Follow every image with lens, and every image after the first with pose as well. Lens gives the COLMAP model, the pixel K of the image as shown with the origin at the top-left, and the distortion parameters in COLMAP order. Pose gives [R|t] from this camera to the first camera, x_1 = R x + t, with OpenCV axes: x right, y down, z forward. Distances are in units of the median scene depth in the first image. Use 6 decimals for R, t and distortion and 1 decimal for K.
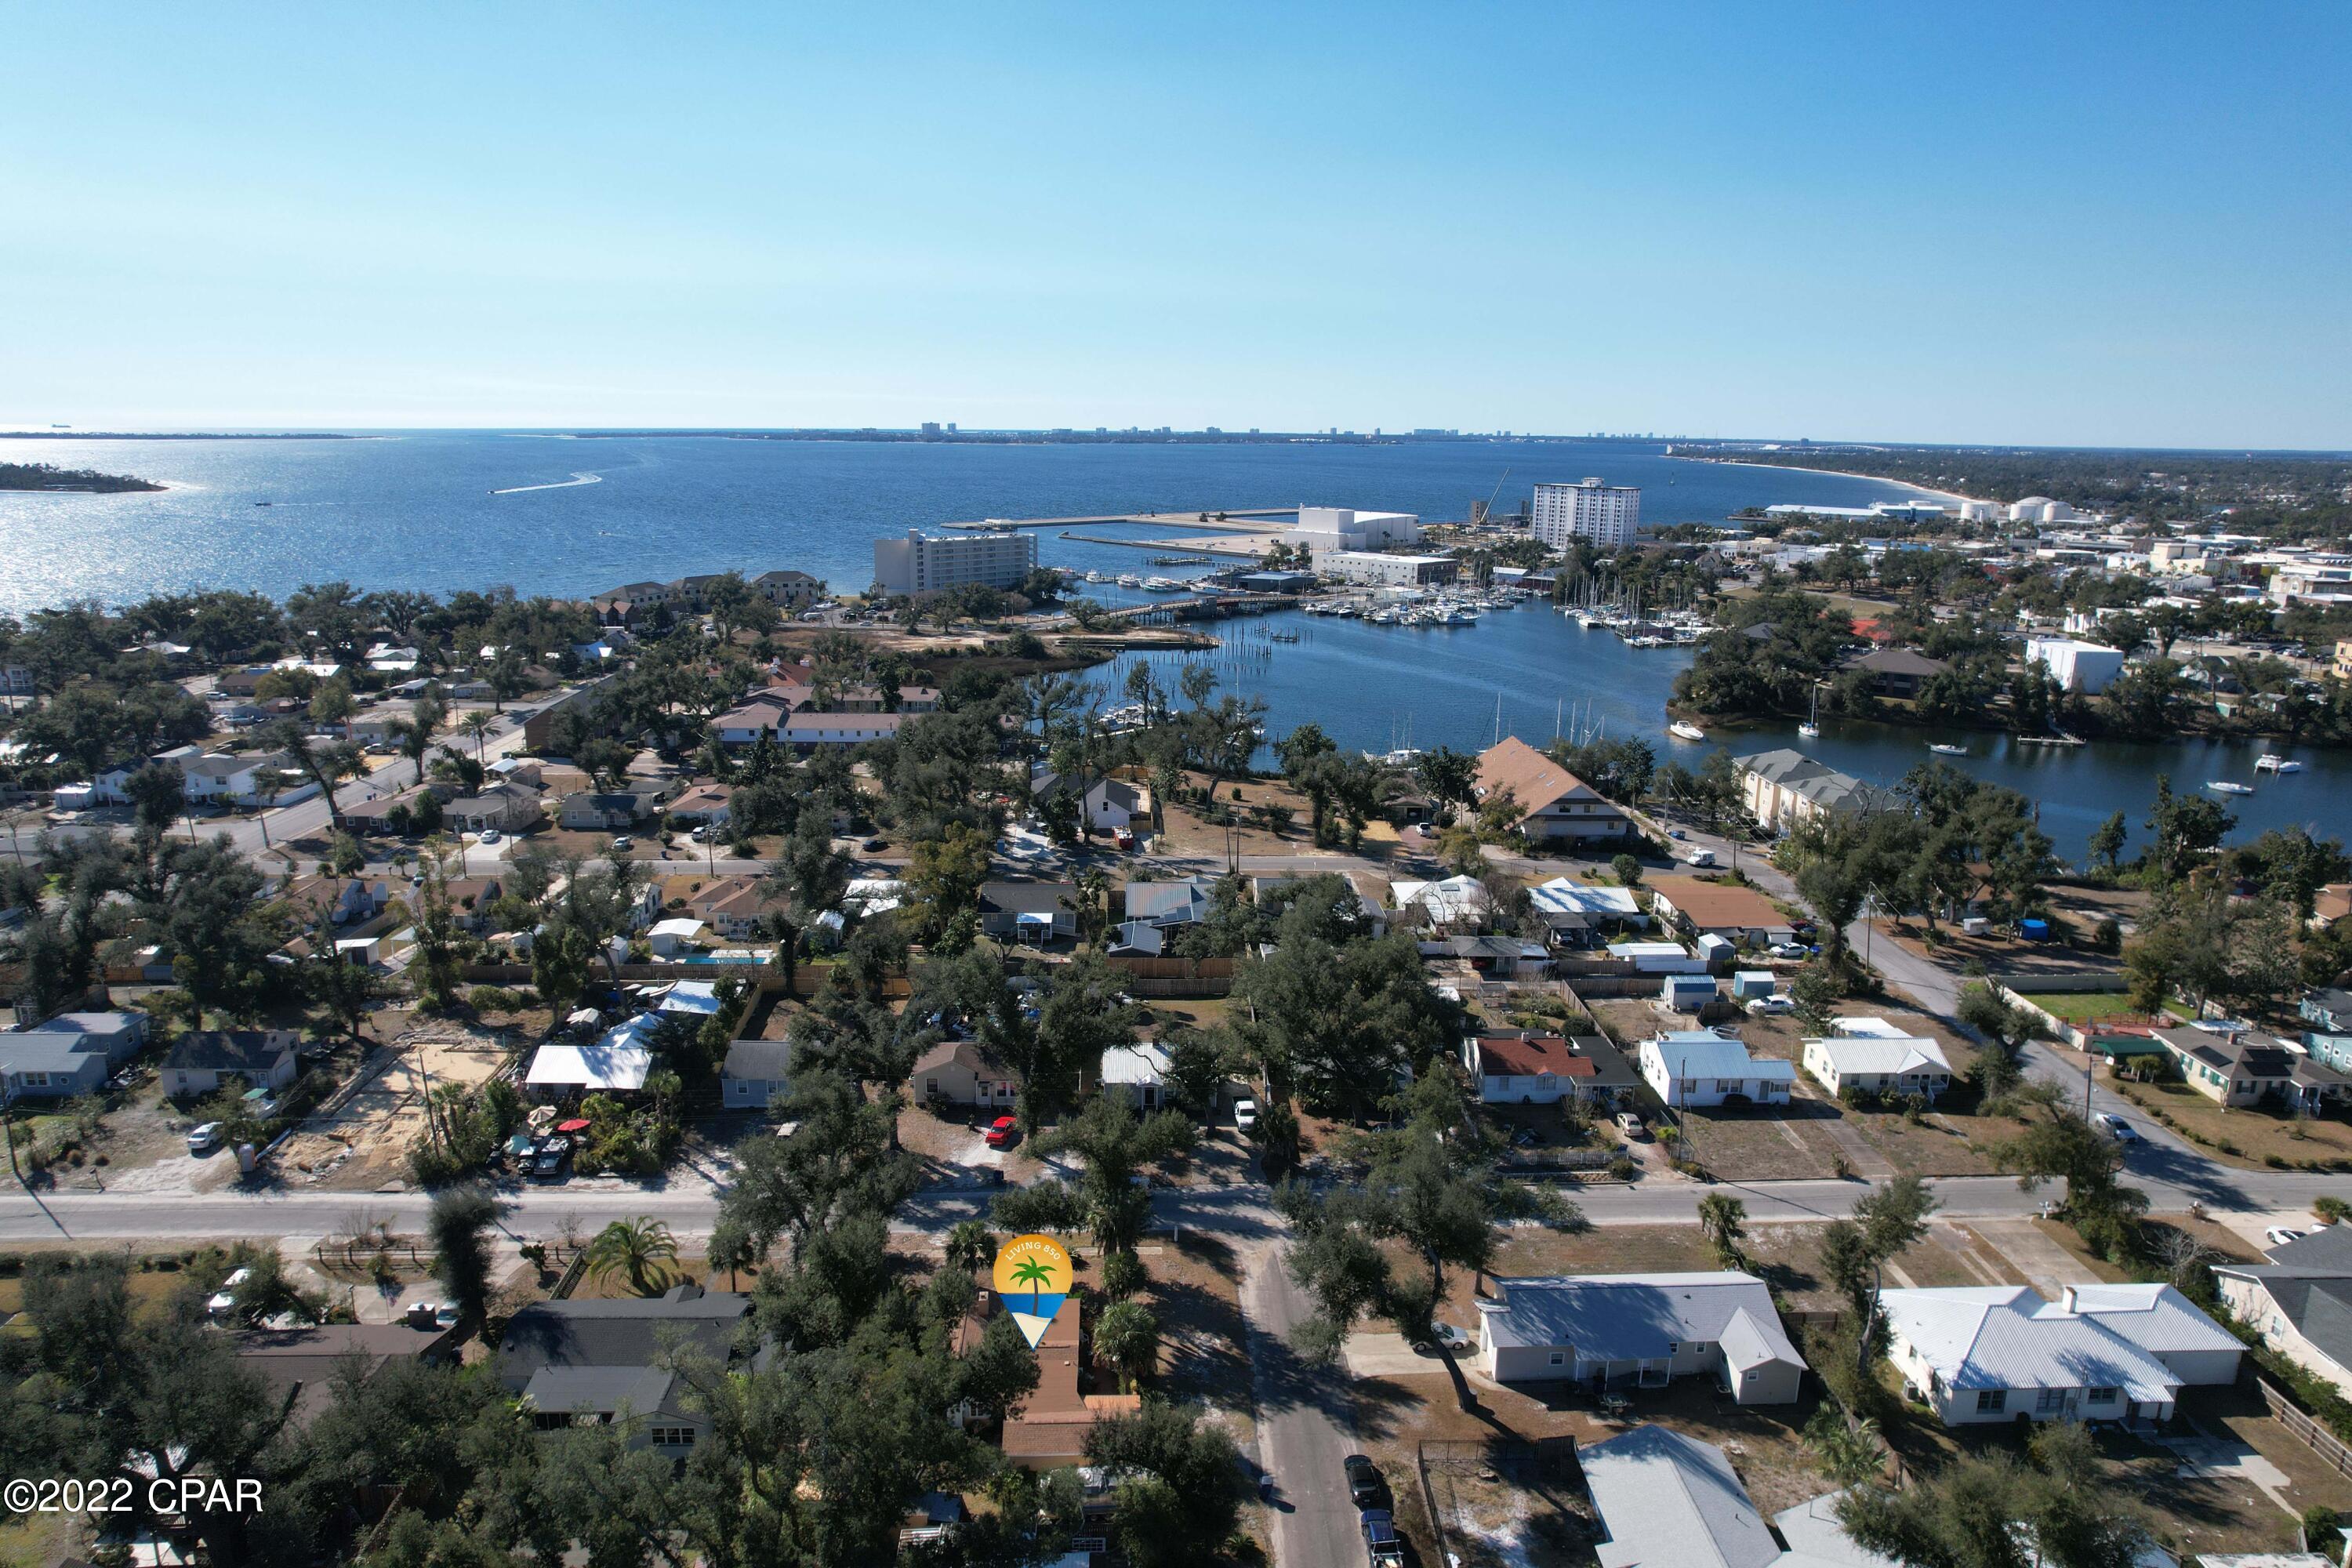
lens RADIAL K [[1499.0, 0, 1171.6], [0, 1499.0, 778.7], [0, 0, 1]] dist [-0.072357, 0.064800]
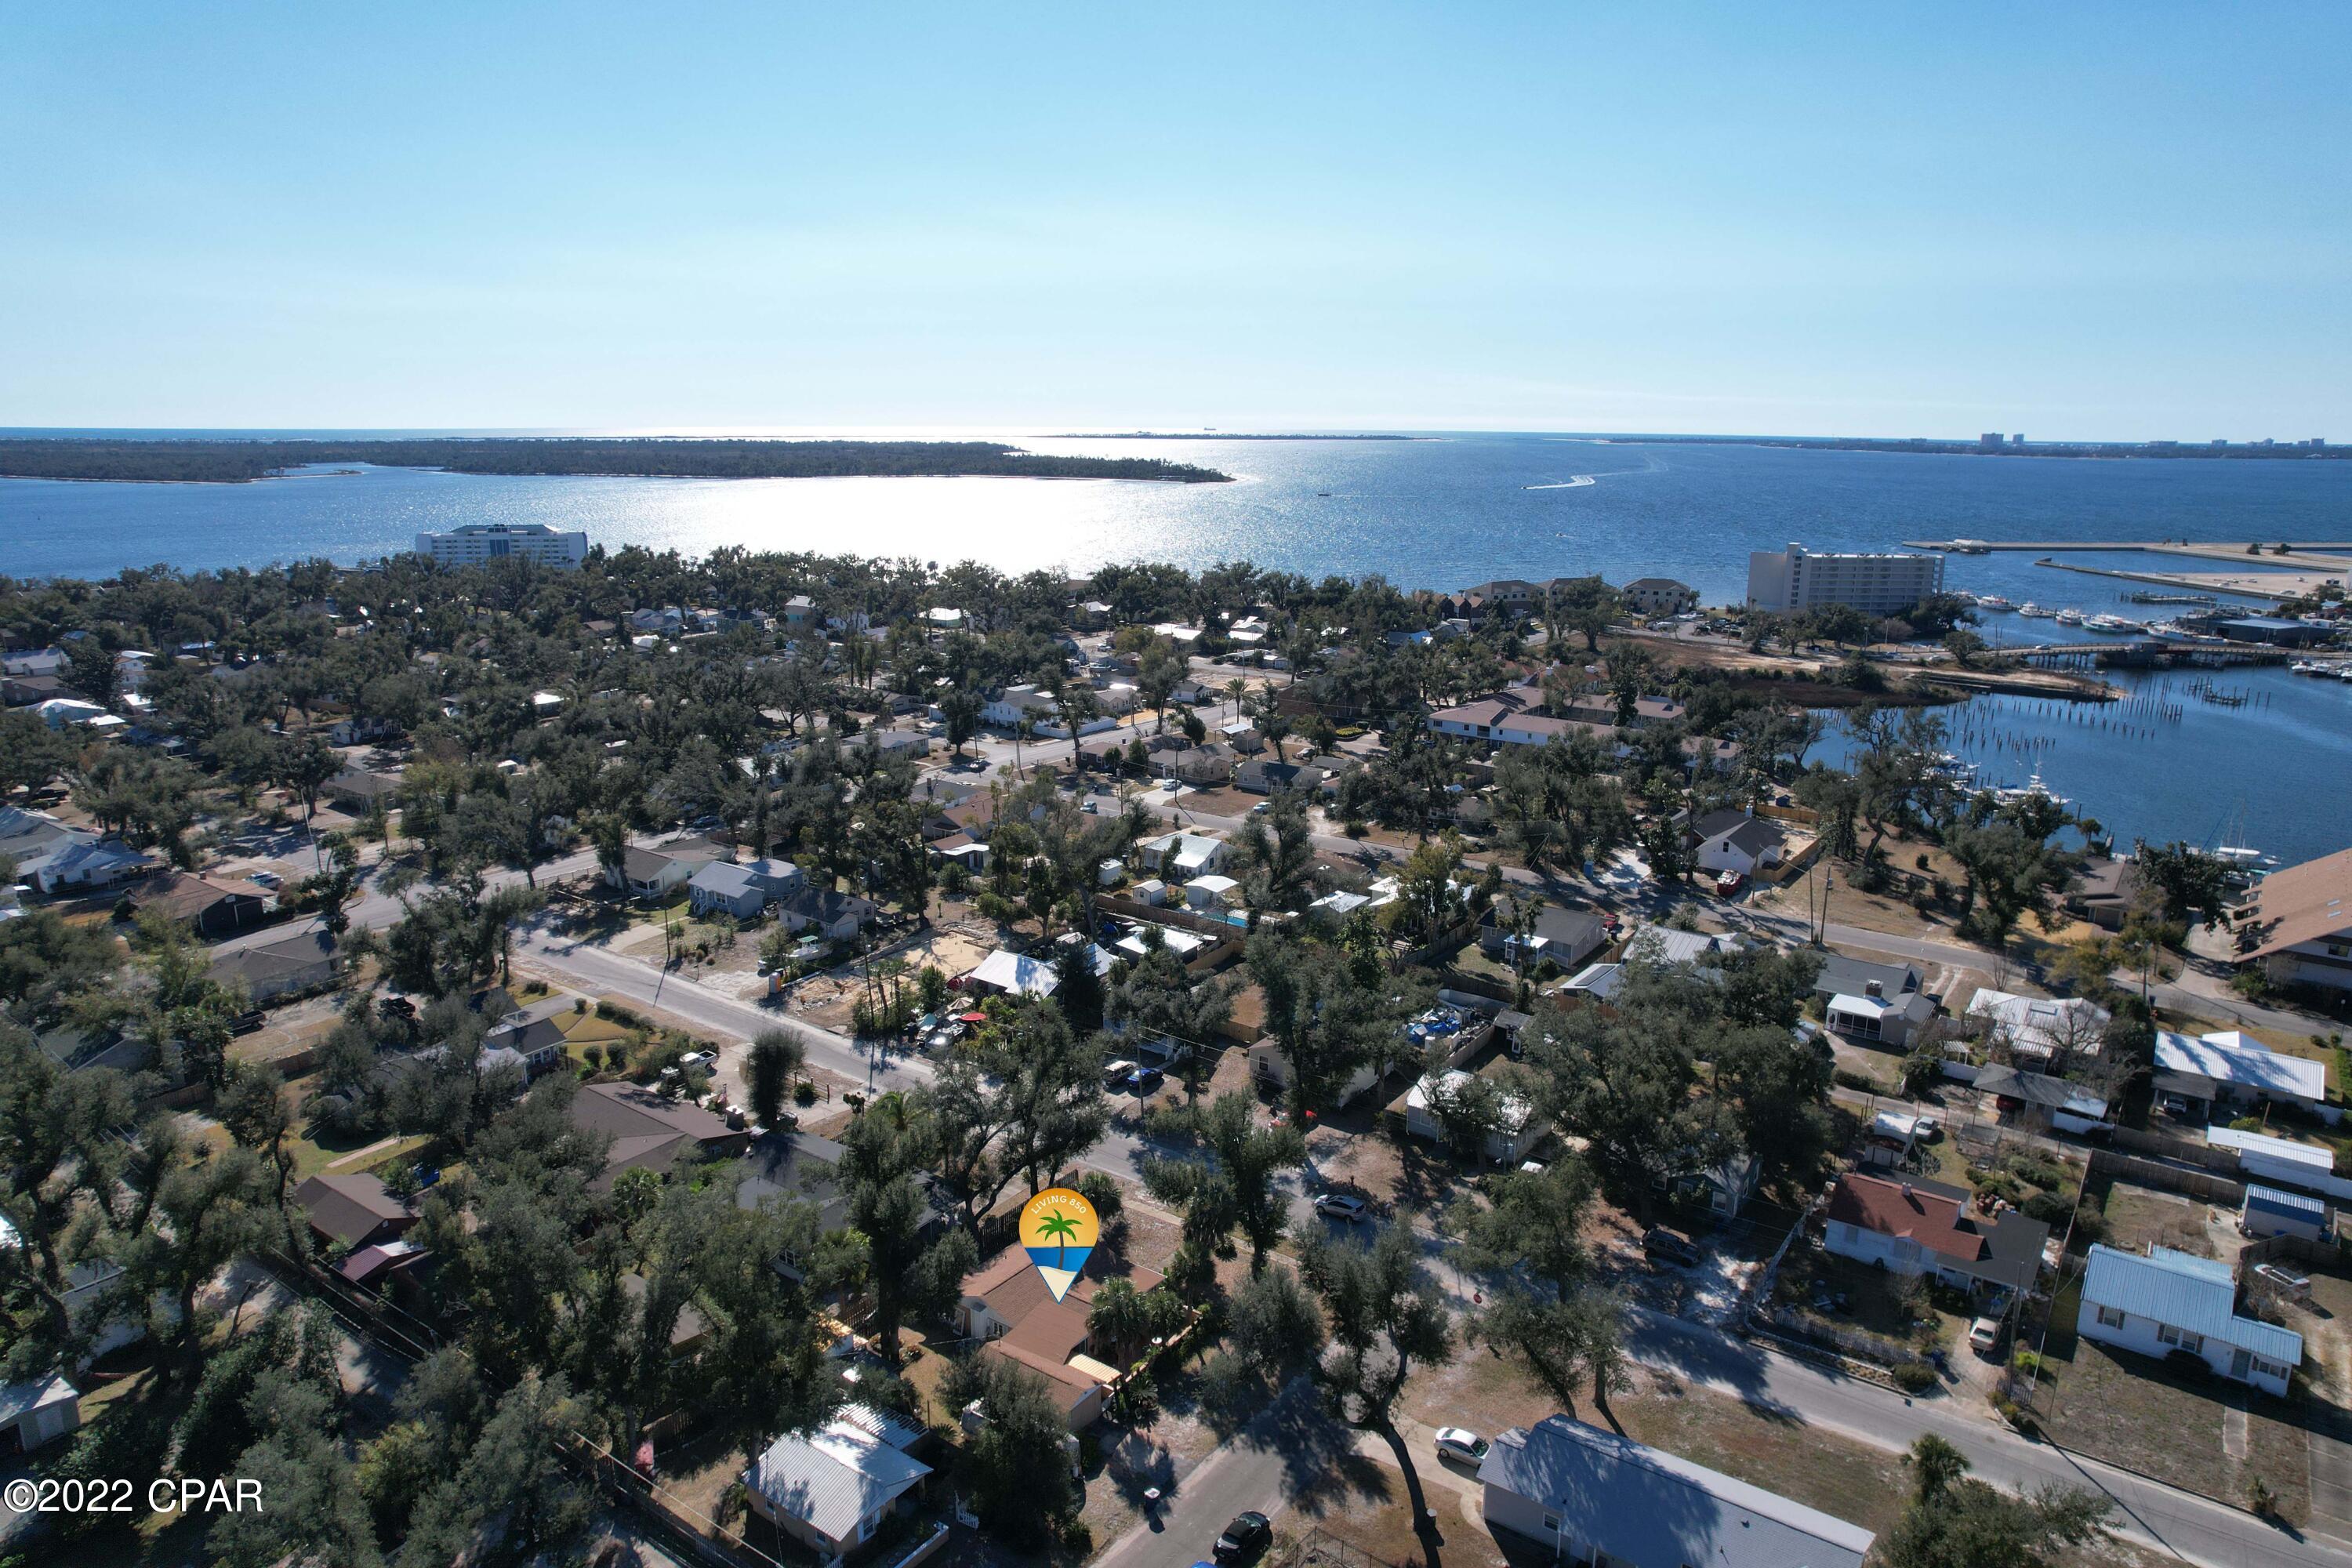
lens RADIAL K [[1499.0, 0, 1171.6], [0, 1499.0, 778.7], [0, 0, 1]] dist [-0.072357, 0.064800]
pose [[0.792698, 0.136086, -0.594231, 0.373466], [-0.138582, 0.989471, 0.041735, -0.022932], [0.593654, 0.049266, 0.803211, 0.124231]]
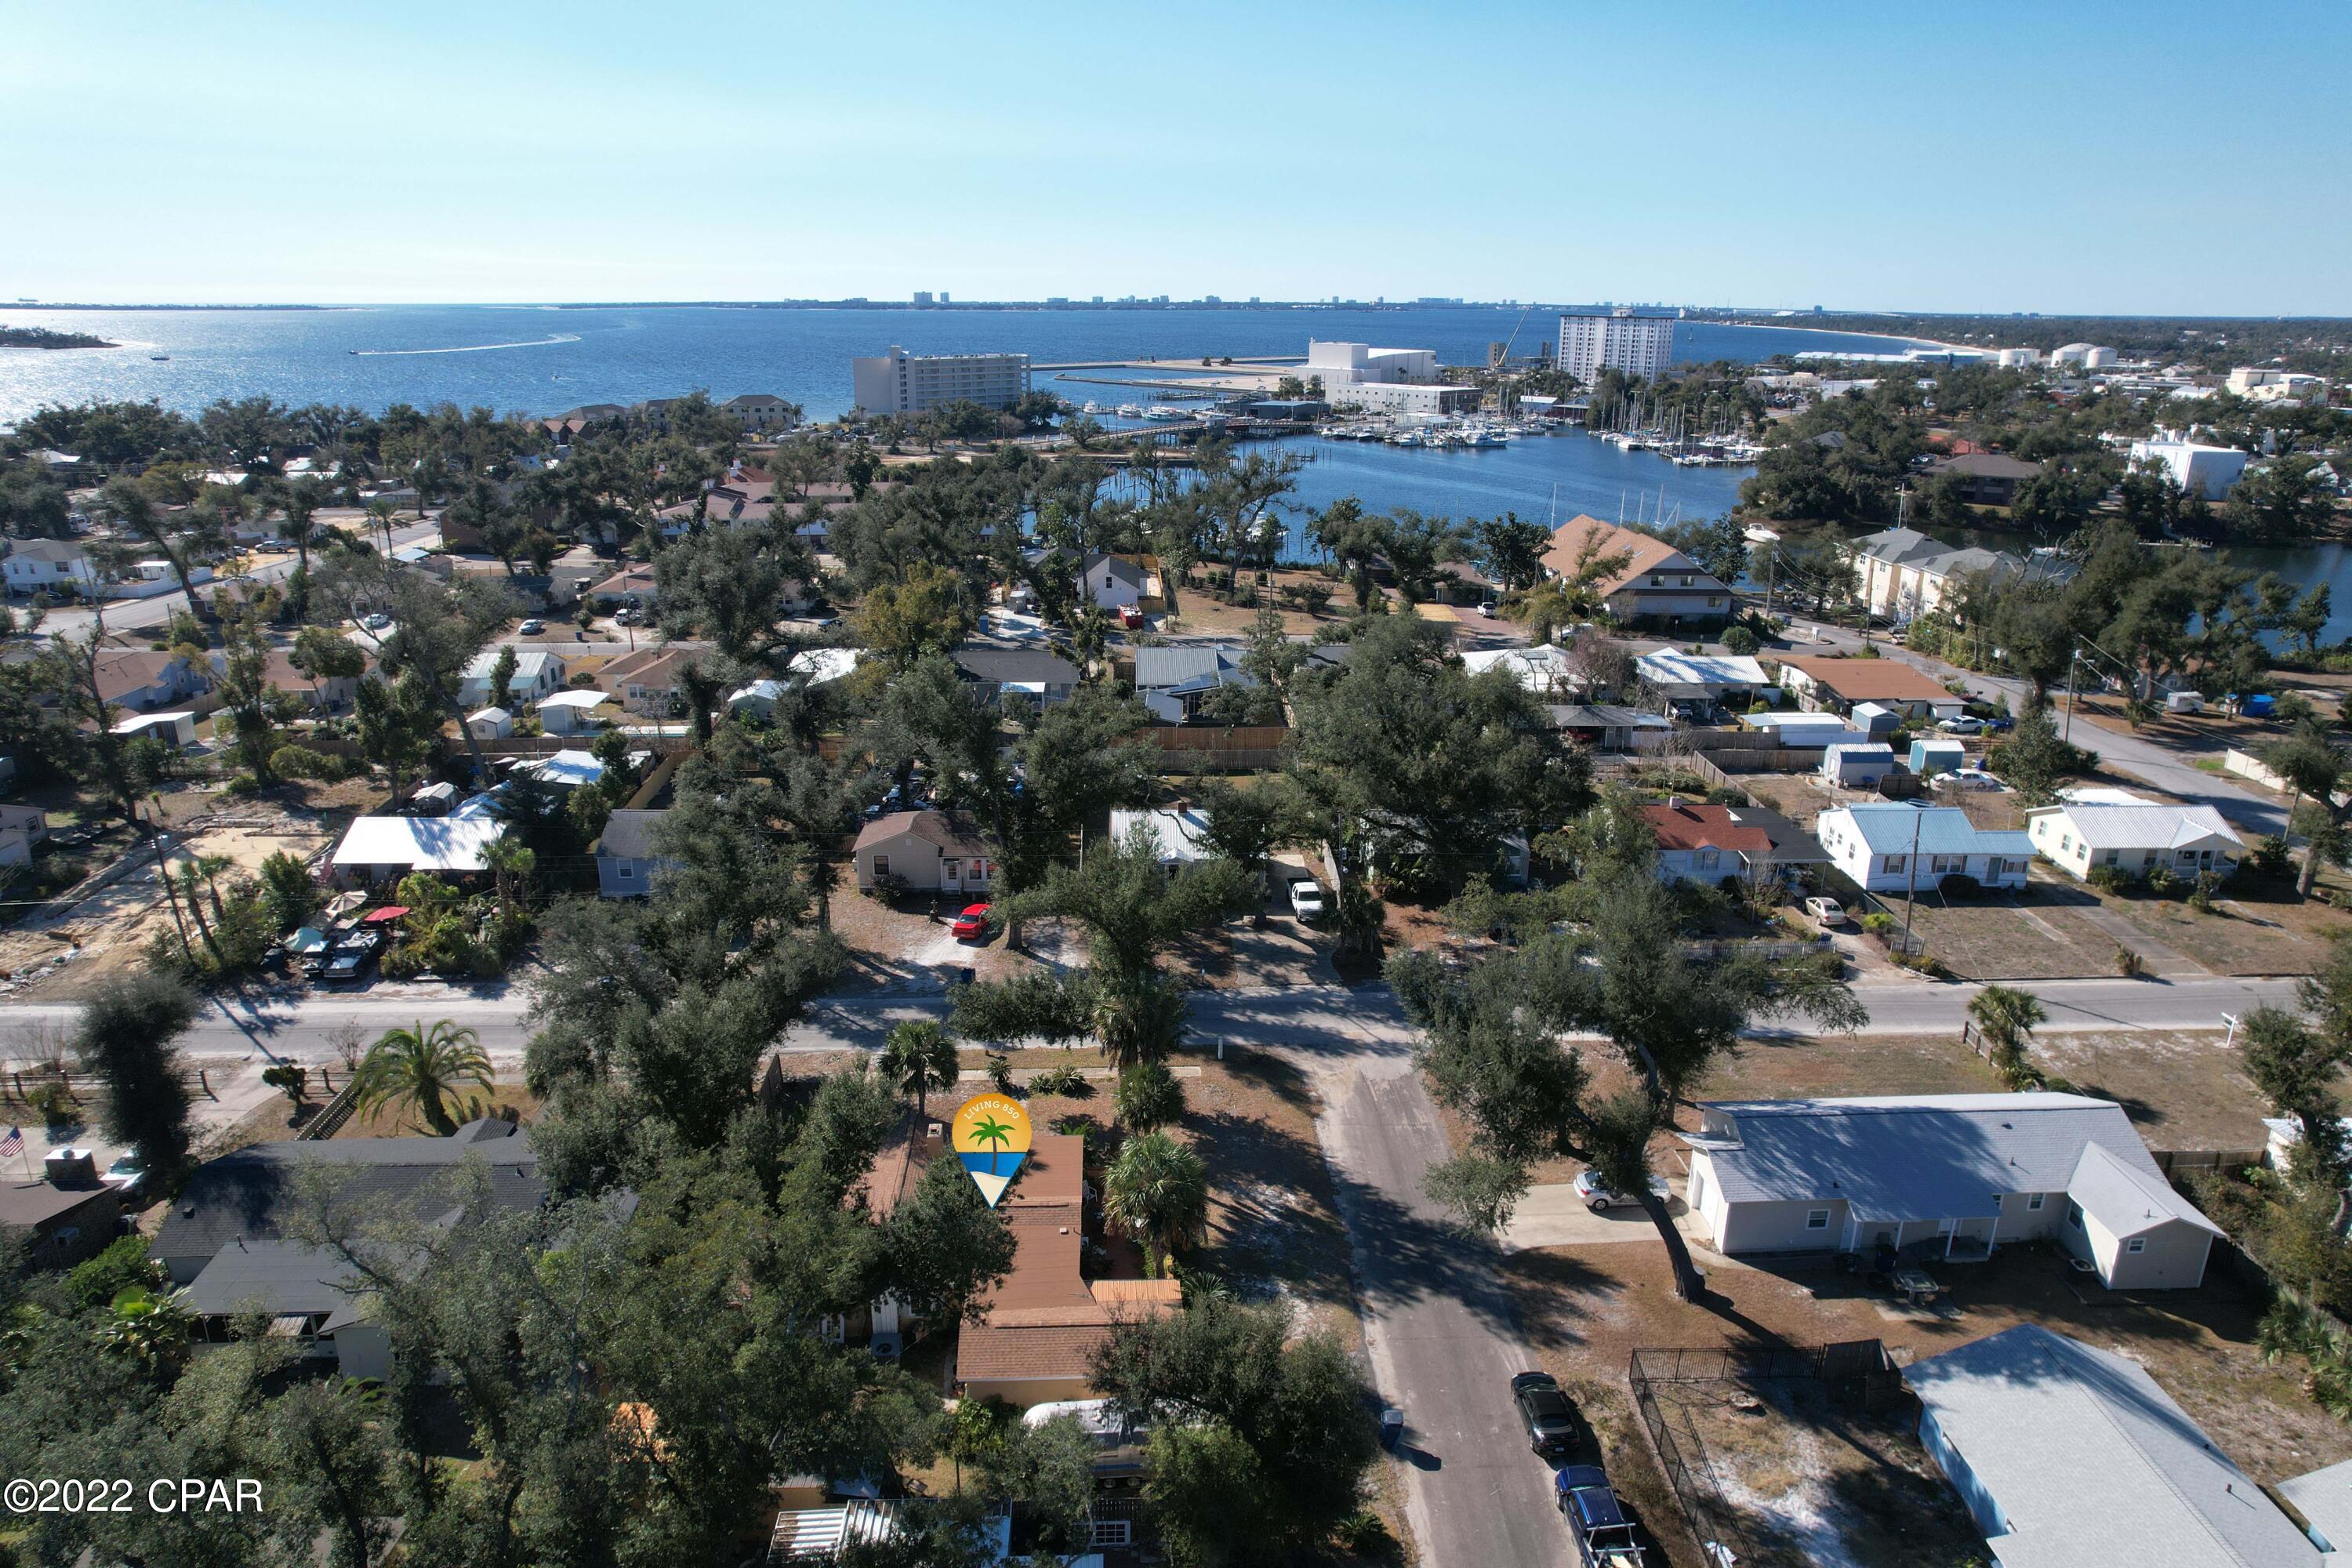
lens RADIAL K [[1506.2, 0, 1176.9], [0, 1506.2, 768.4], [0, 0, 1]] dist [-0.077473, 0.077741]
pose [[0.999987, -0.003469, 0.003607, -0.016186], [0.003193, 0.997253, 0.073998, 0.102575], [-0.003854, -0.073985, 0.997252, 0.258485]]
